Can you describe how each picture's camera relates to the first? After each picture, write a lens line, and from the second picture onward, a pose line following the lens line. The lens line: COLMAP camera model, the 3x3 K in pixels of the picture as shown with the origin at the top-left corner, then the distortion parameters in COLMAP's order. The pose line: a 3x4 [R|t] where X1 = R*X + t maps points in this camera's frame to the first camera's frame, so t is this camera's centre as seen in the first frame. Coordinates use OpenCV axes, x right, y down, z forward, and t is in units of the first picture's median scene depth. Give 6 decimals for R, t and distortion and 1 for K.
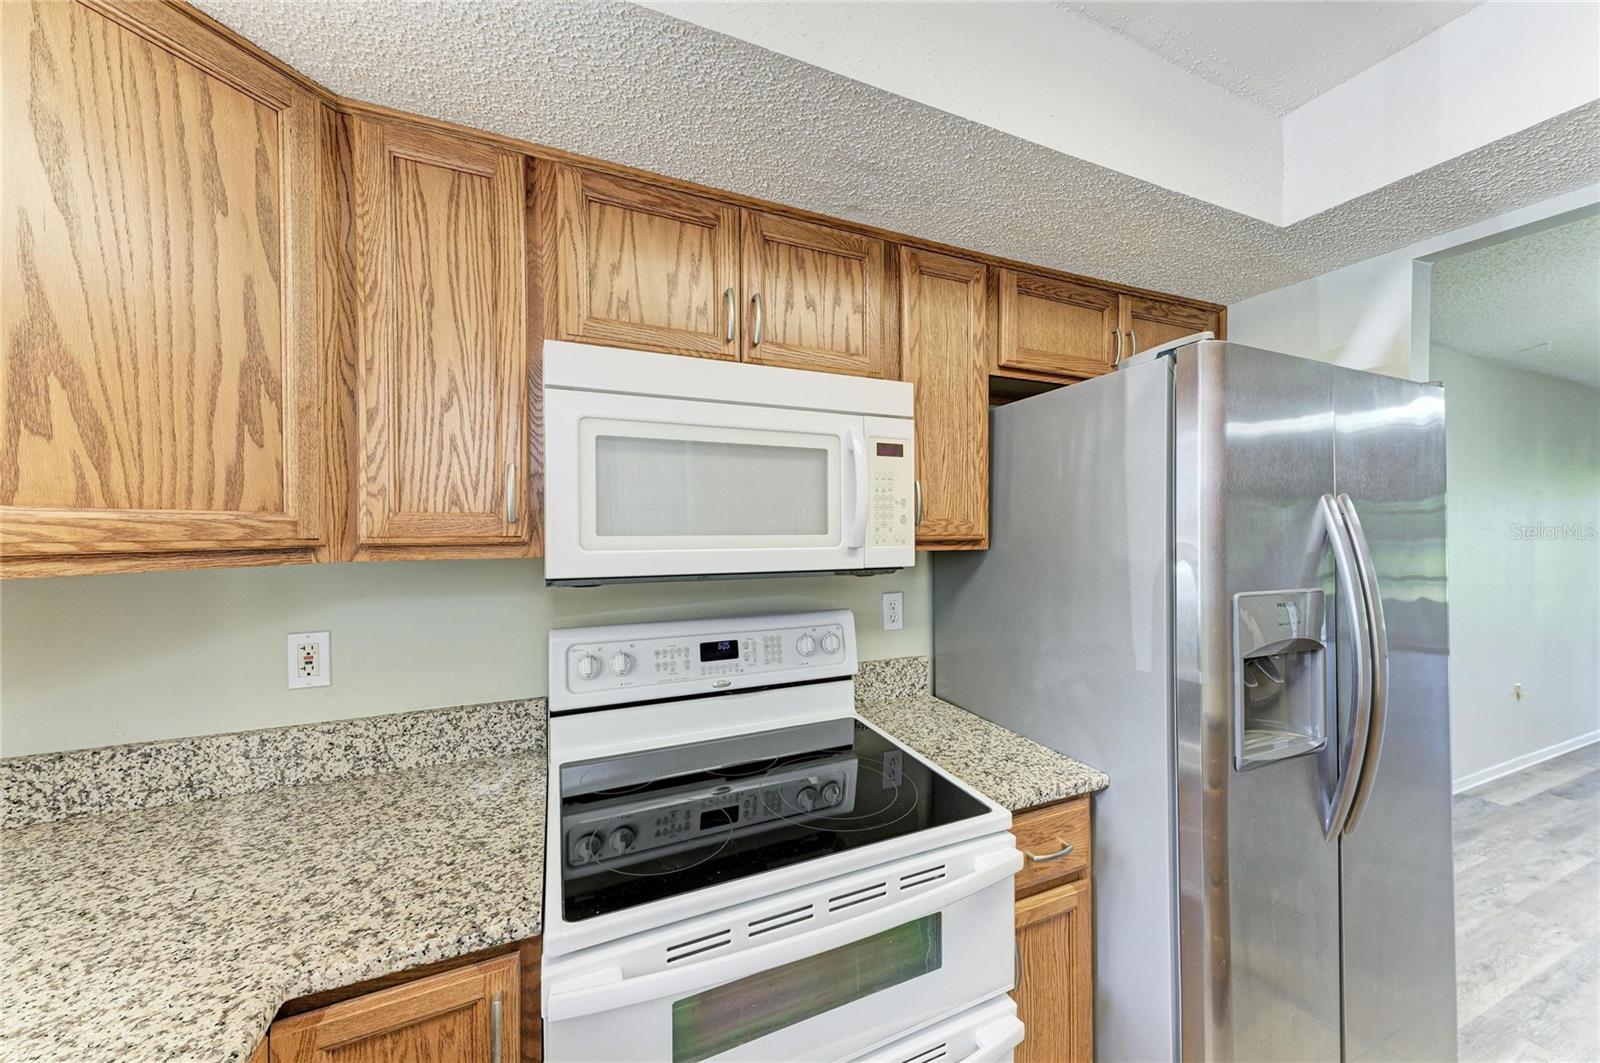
lens RADIAL K [[569.6, 0, 804.2], [0, 569.6, 534.6], [0, 0, 1]] dist [0.030505, -0.009364]
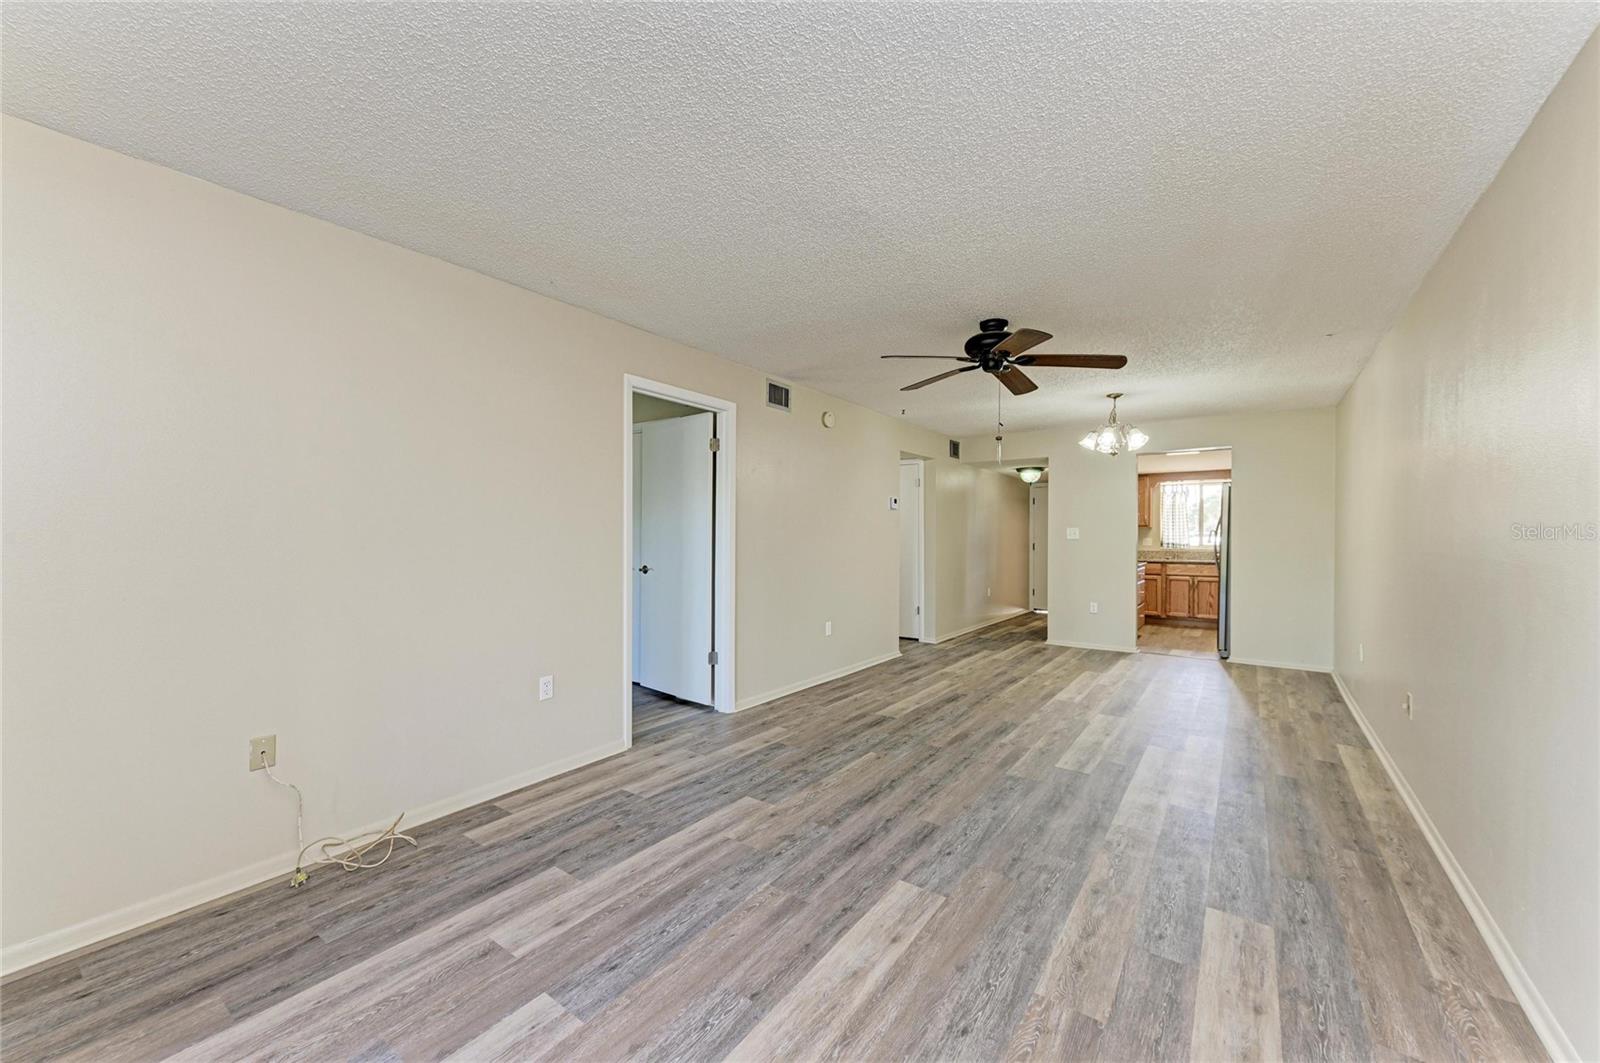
lens RADIAL K [[614.8, 0, 801.4], [0, 614.8, 536.7], [0, 0, 1]] dist [0.019259, -0.000538]
pose [[-0.859936, -0.001760, -0.510398, 6.914468], [-0.008626, 0.999901, 0.011085, 0.122895], [0.510328, 0.013935, -0.859867, 3.816098]]
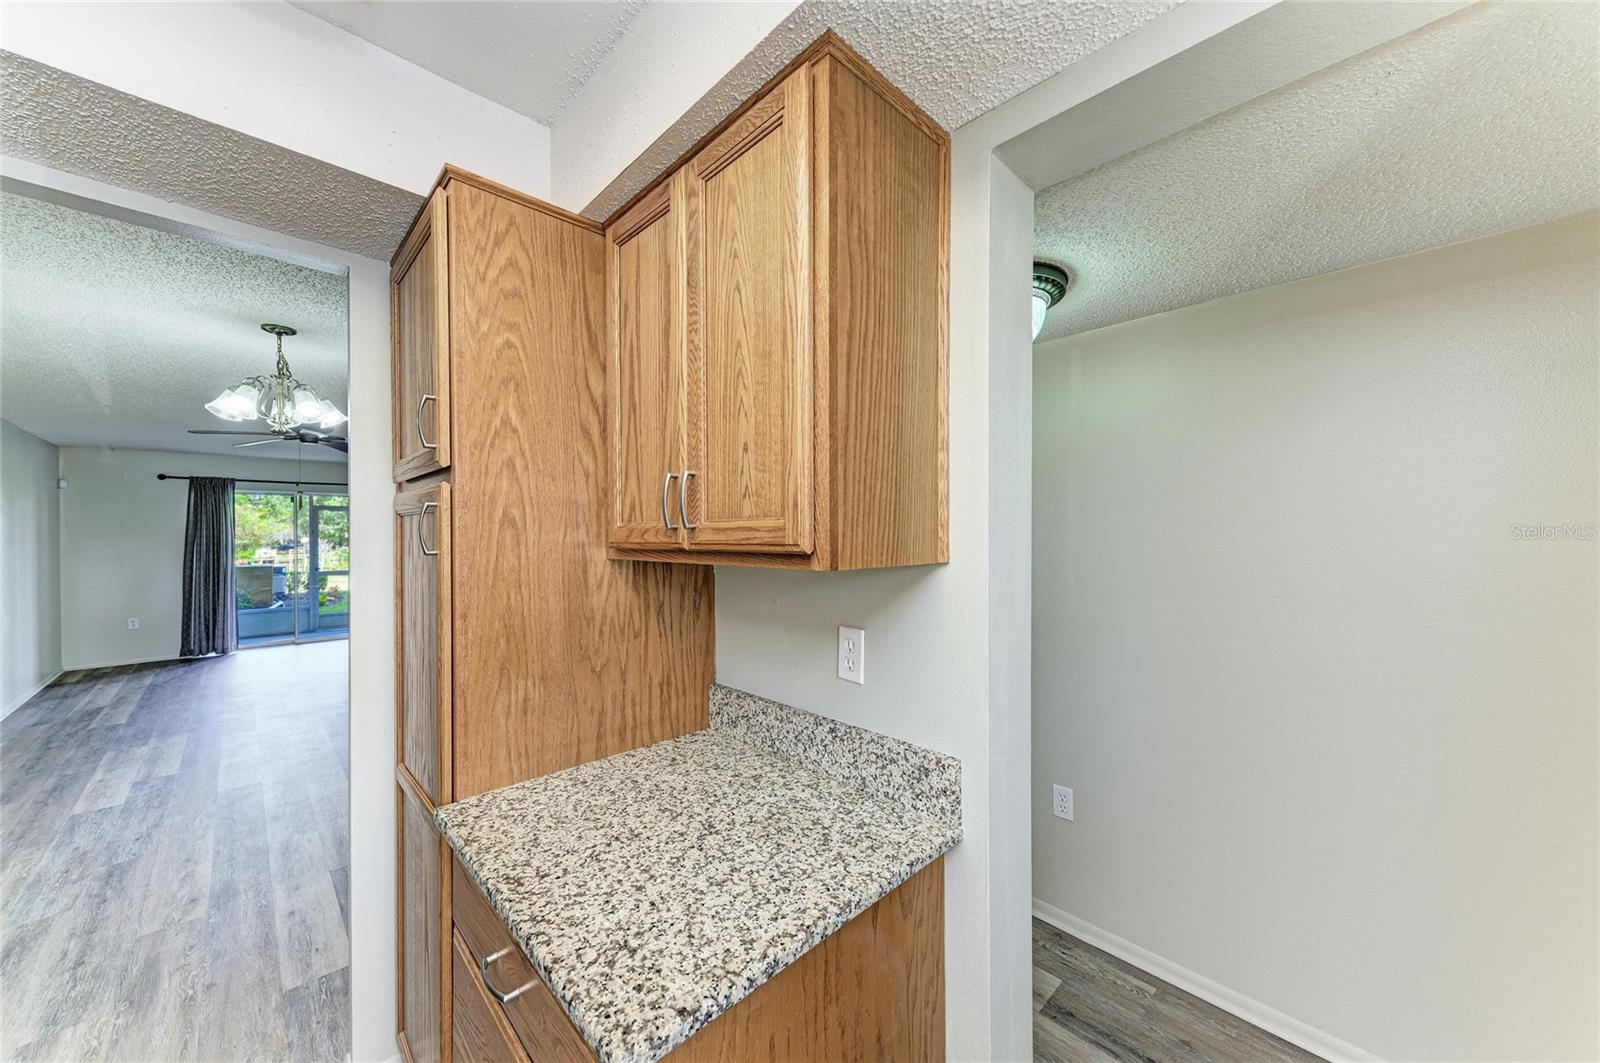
lens RADIAL K [[569.6, 0, 804.2], [0, 569.6, 534.6], [0, 0, 1]] dist [0.030505, -0.009364]
pose [[-0.352599, 0.000098, 0.935775, 0.080593], [0.010270, 0.999940, 0.003765, -0.003667], [-0.935718, 0.010938, -0.352579, 0.169919]]
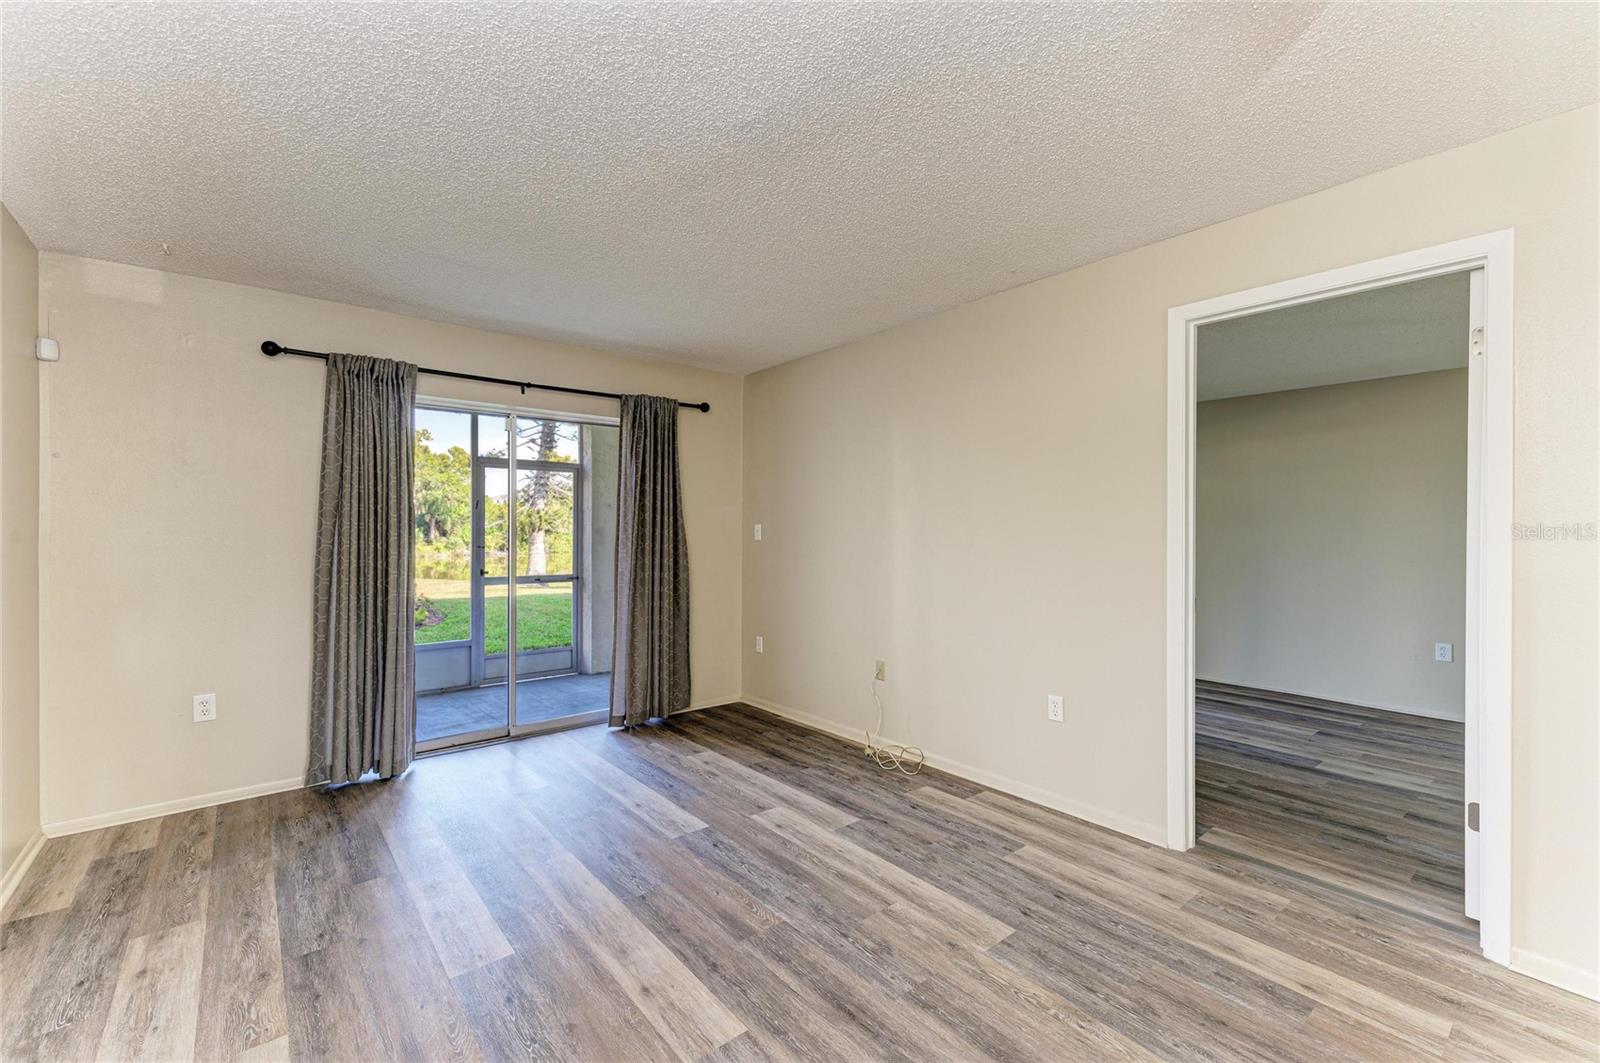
lens RADIAL K [[669.2, 0, 798.3], [0, 669.2, 530.6], [0, 0, 1]] dist [0.029278, -0.009269]
pose [[-0.269973, -0.000621, 0.962868, 4.329973], [0.003424, 0.999993, 0.001605, 0.117376], [-0.962862, 0.003730, -0.269969, 2.674694]]
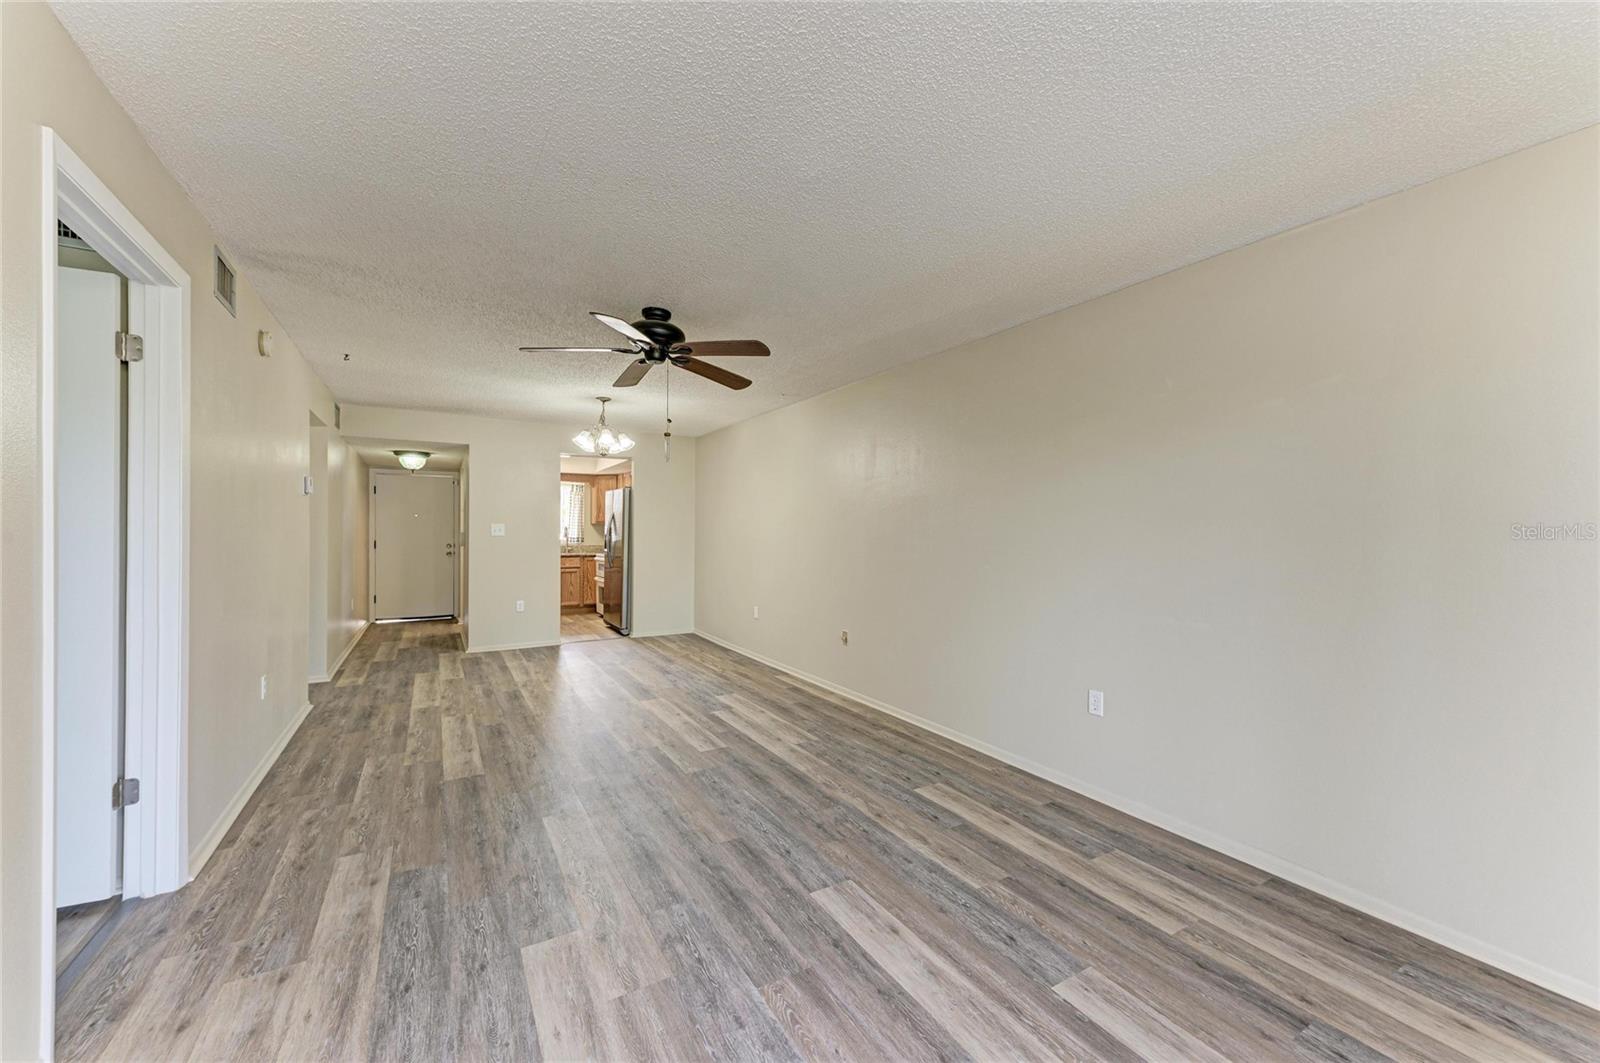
lens RADIAL K [[614.8, 0, 801.4], [0, 614.8, 536.7], [0, 0, 1]] dist [0.019259, -0.000538]
pose [[0.124200, 0.008673, -0.992219, 7.473577], [-0.013437, 0.999885, 0.007058, 0.123741], [0.992166, 0.012455, 0.124302, 2.140930]]
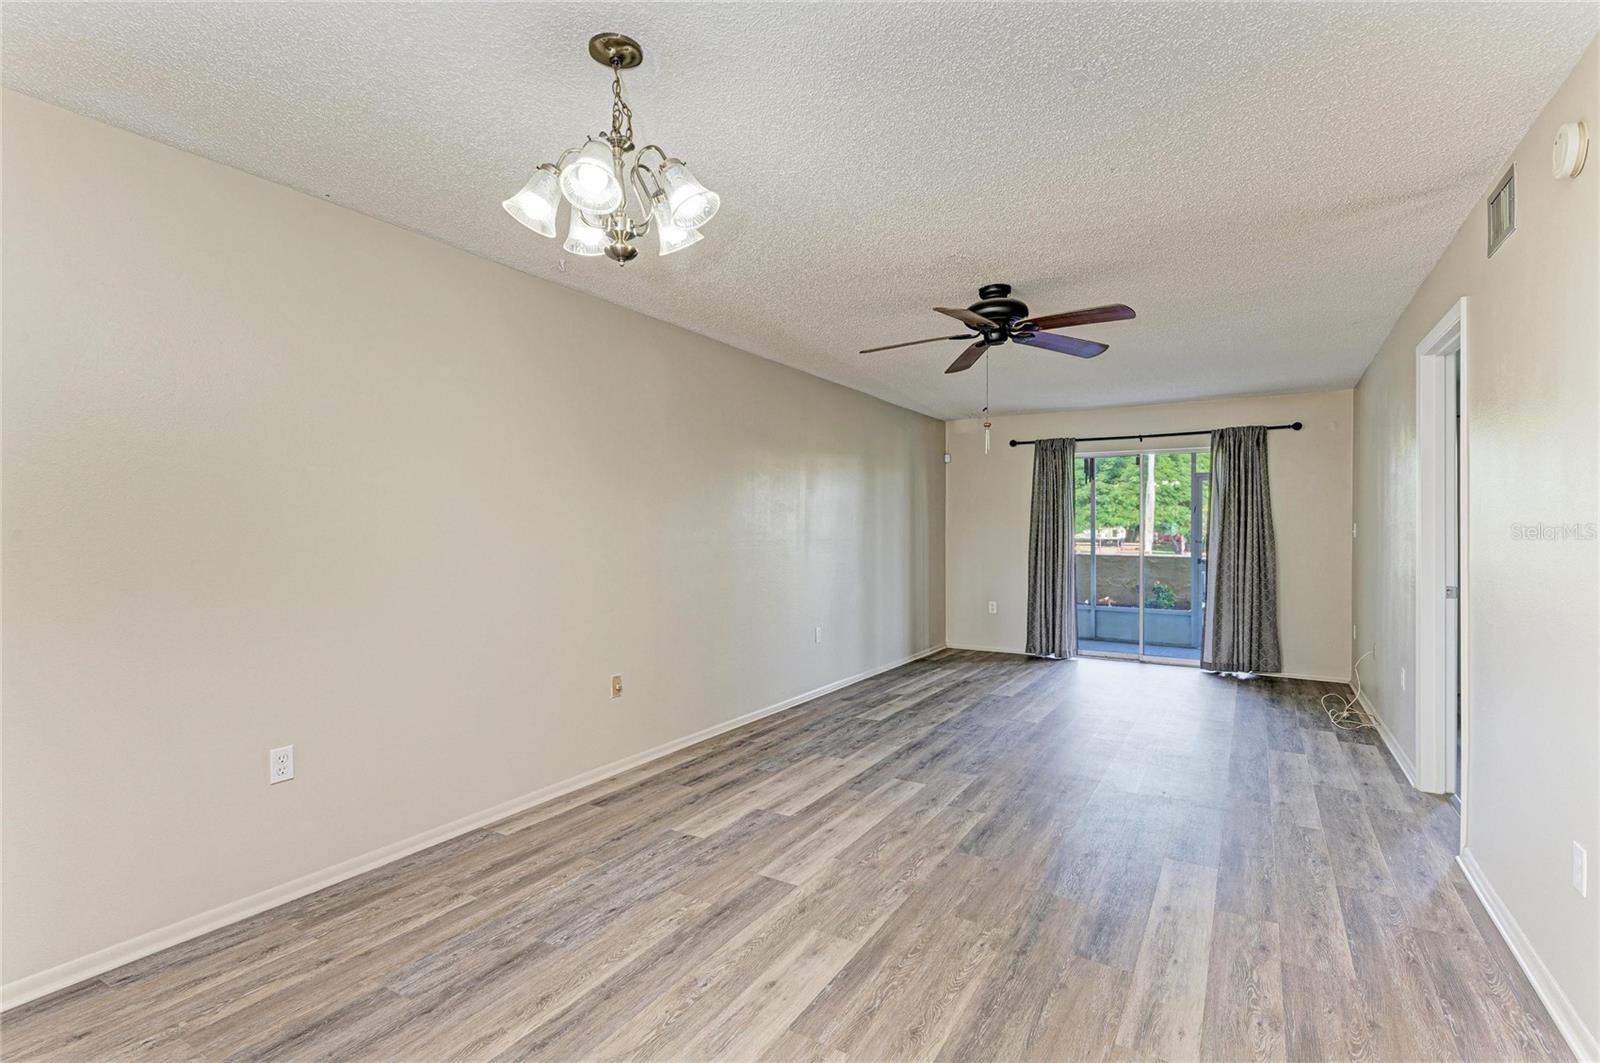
lens RADIAL K [[752.8, 0, 797.5], [0, 752.8, 529.4], [0, 0, 1]] dist [0.026005, -0.009006]
pose [[0.816265, 0.001772, 0.577675, 2.345492], [-0.000970, 0.999998, -0.001697, 0.135442], [-0.577677, 0.000825, 0.816265, -0.156598]]
